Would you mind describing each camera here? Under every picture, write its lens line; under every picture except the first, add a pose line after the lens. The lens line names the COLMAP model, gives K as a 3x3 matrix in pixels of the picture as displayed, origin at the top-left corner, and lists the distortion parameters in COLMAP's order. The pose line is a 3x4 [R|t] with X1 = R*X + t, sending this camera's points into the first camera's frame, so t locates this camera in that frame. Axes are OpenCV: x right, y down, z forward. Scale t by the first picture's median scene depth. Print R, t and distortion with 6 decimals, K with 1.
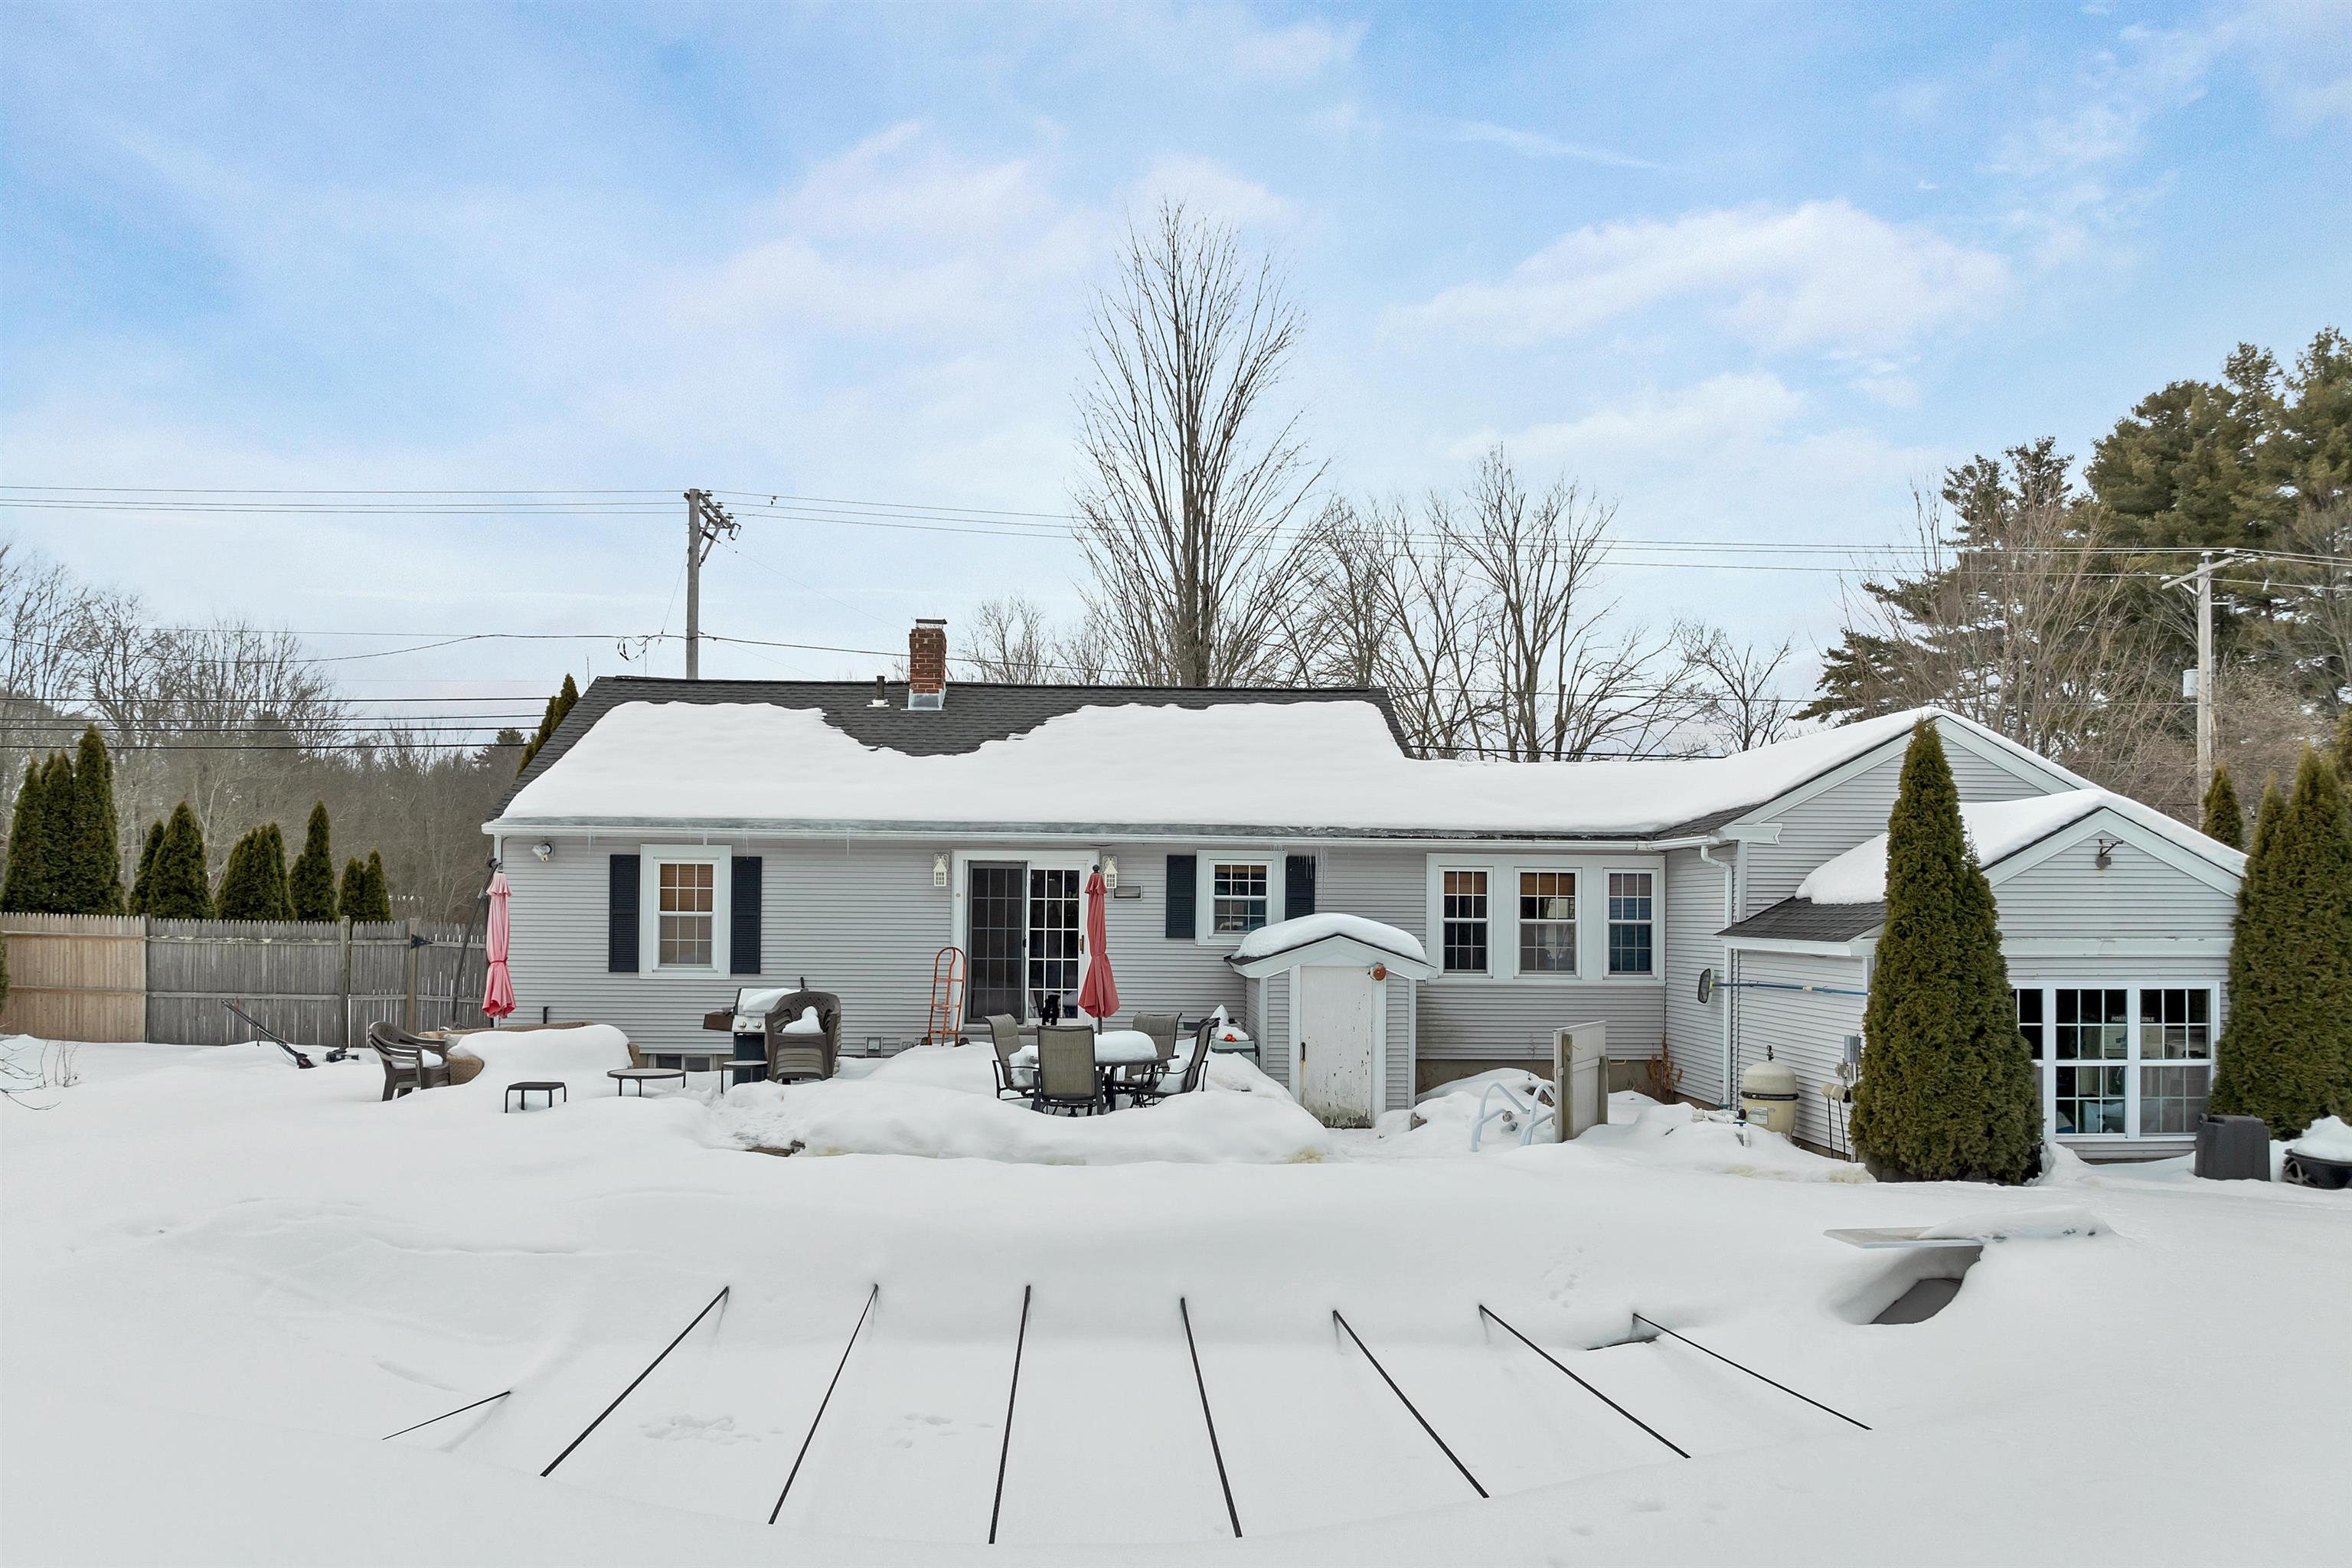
lens RADIAL K [[1692.5, 0, 1186.2], [0, 1692.5, 887.1], [0, 0, 1]] dist [-0.022013, -0.027657]
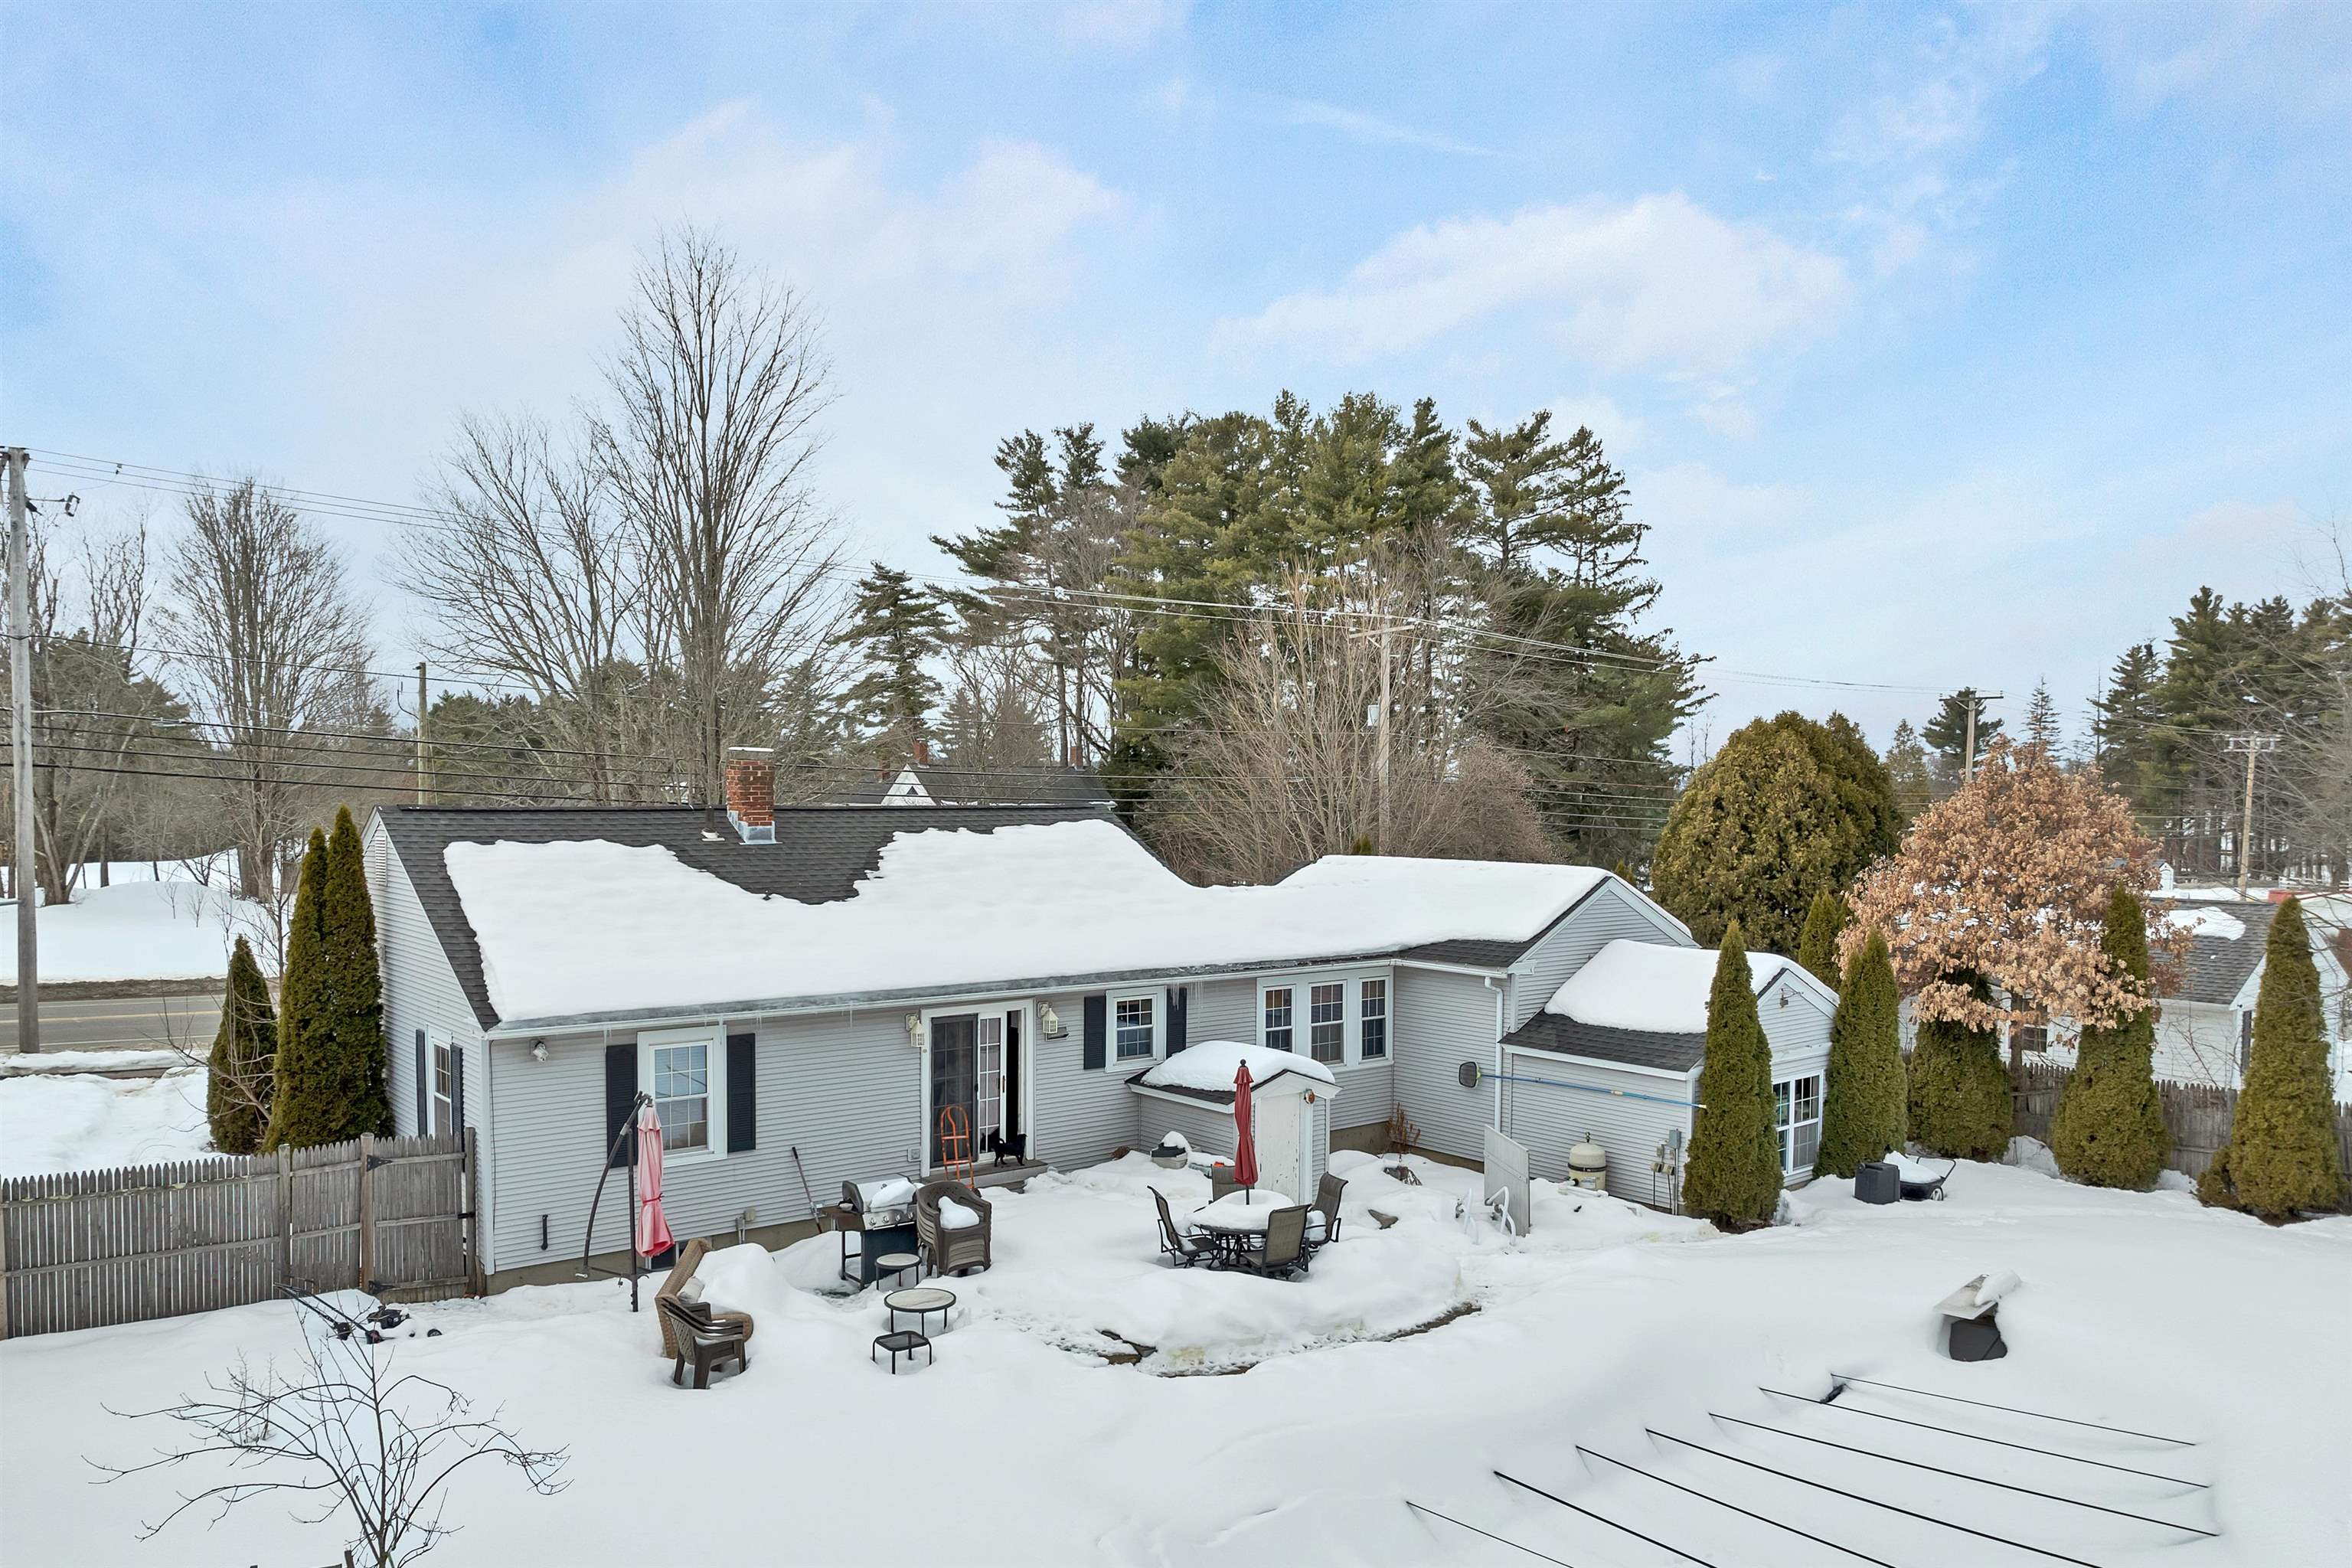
lens RADIAL K [[1692.5, 0, 1186.2], [0, 1692.5, 887.1], [0, 0, 1]] dist [-0.022013, -0.027657]
pose [[0.802518, -0.039474, 0.595320, -0.635478], [-0.006028, 0.997222, 0.074249, -0.179243], [-0.596597, -0.063175, 0.800051, 0.055118]]
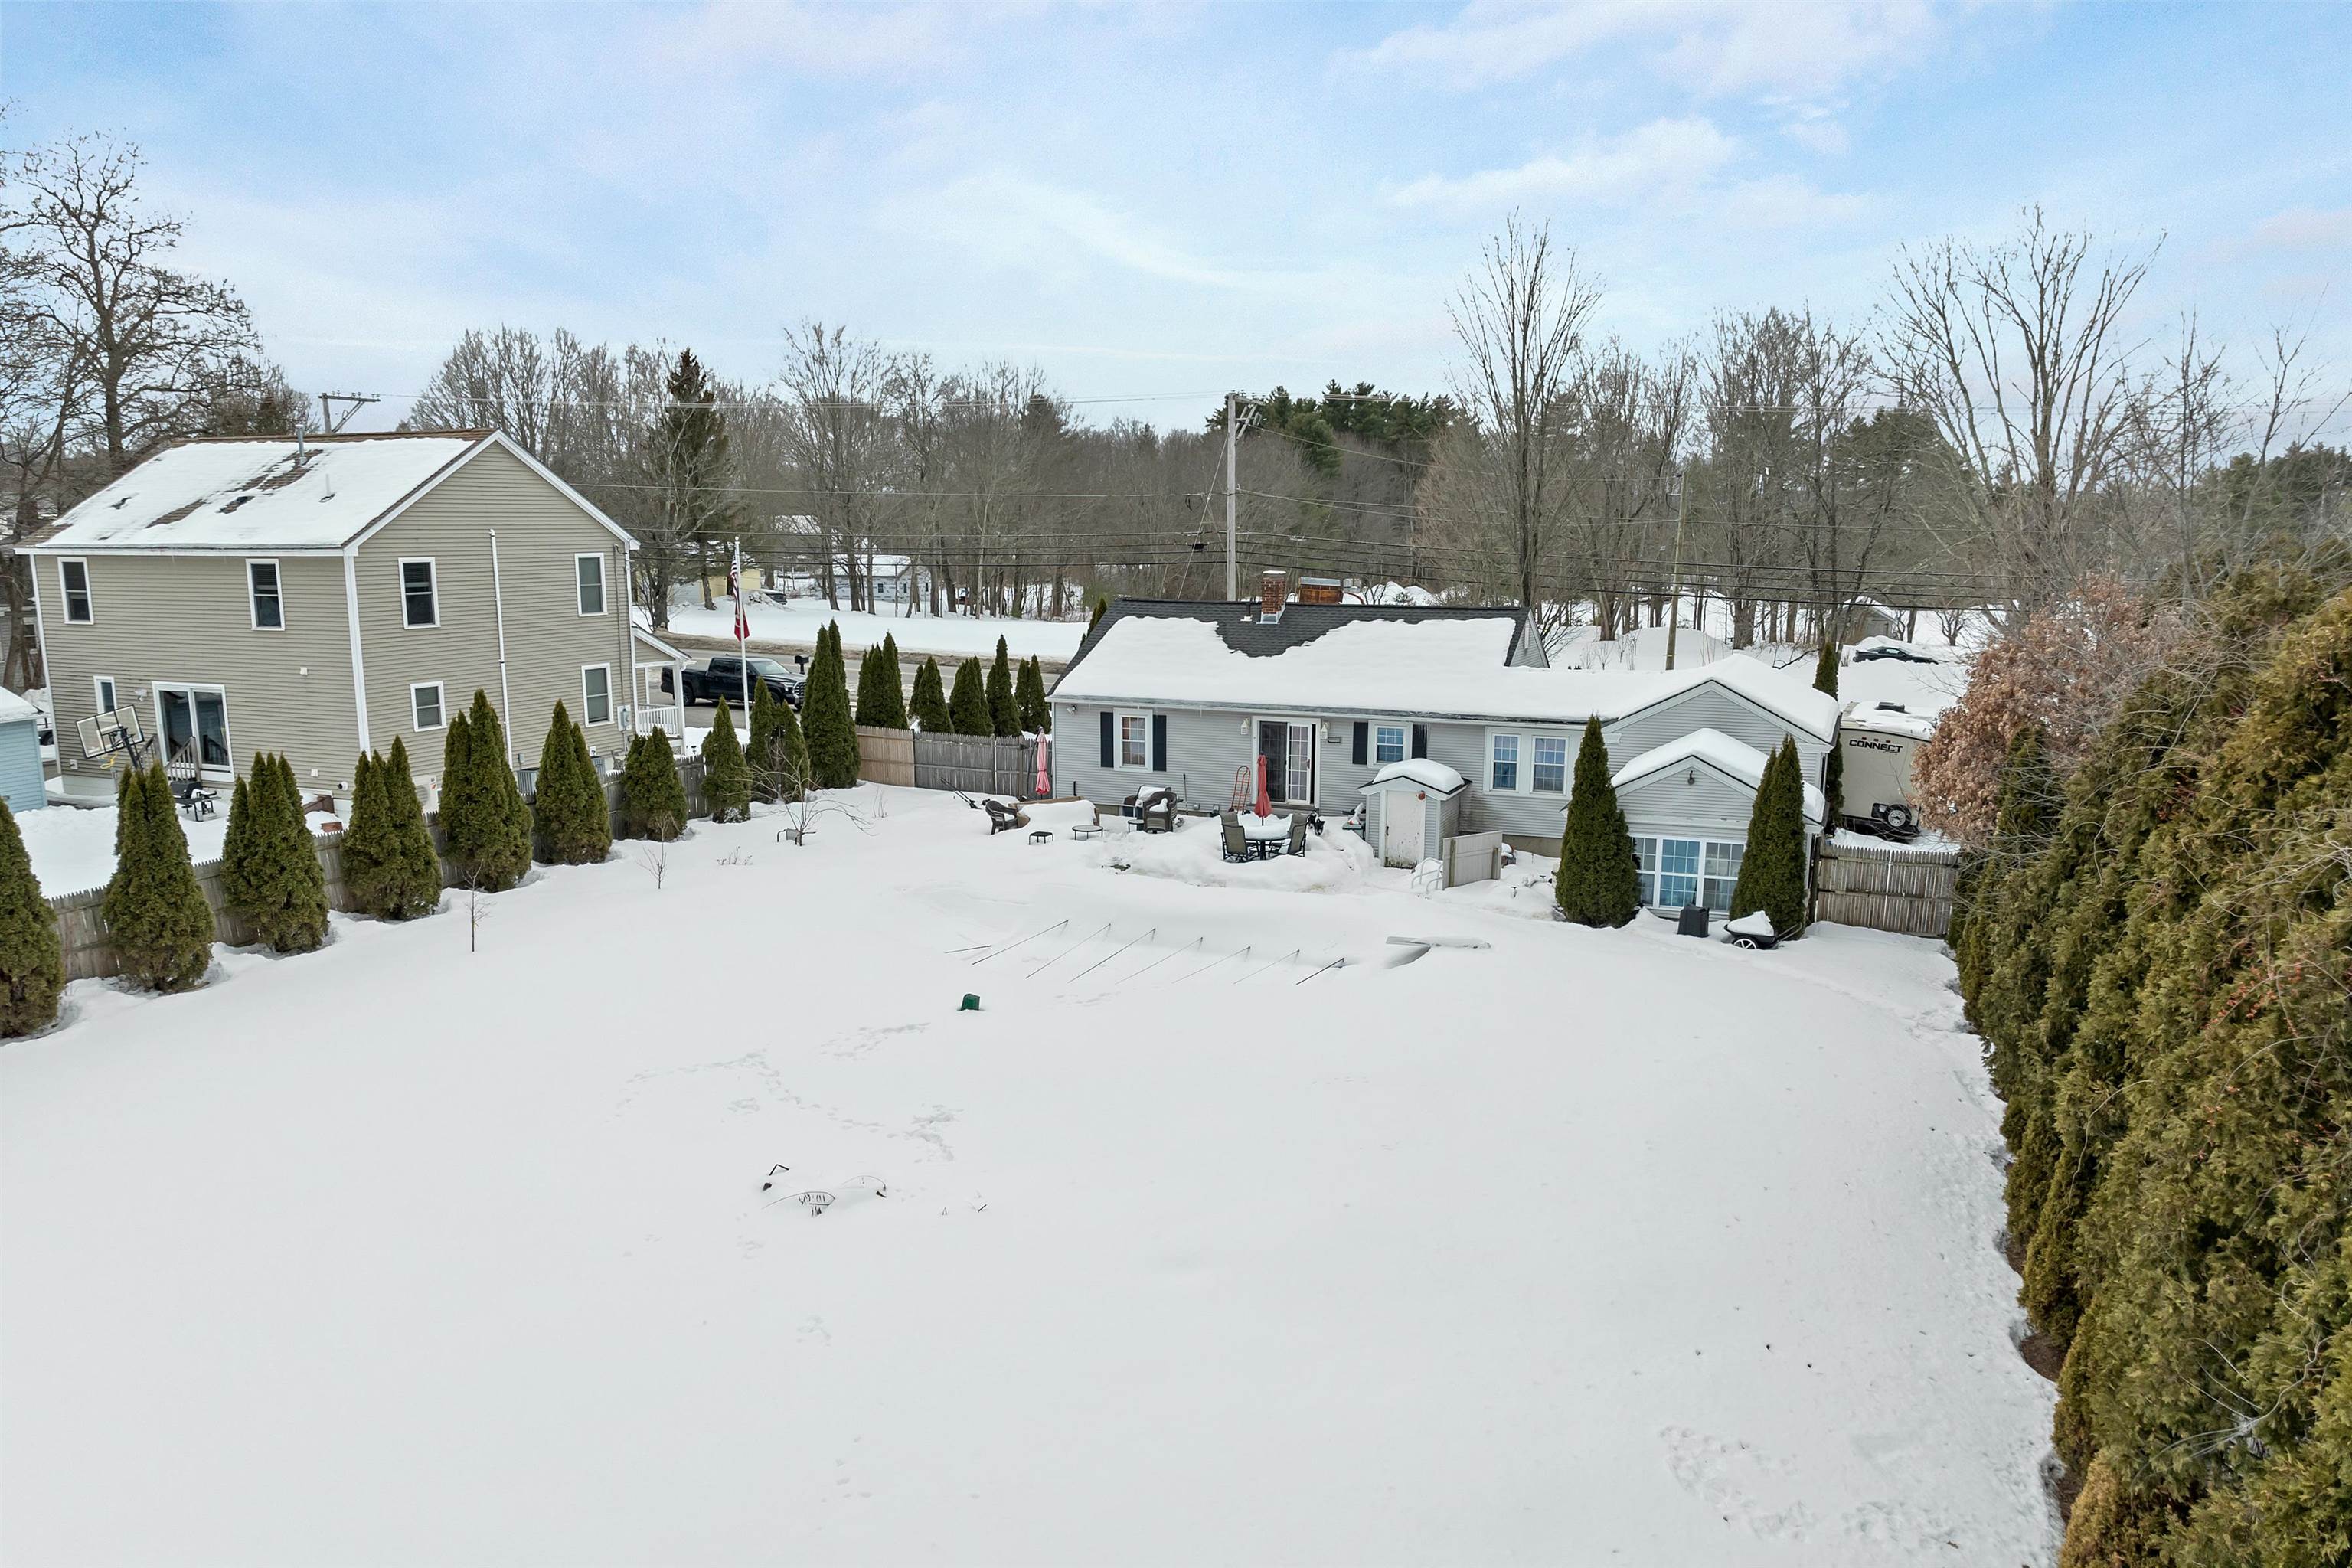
lens RADIAL K [[1692.5, 0, 1186.2], [0, 1692.5, 887.1], [0, 0, 1]] dist [-0.022013, -0.027657]
pose [[0.909795, 0.083293, -0.406614, 0.634946], [0.008481, 0.975722, 0.218848, -0.266975], [0.414971, -0.202555, 0.887001, -0.878786]]
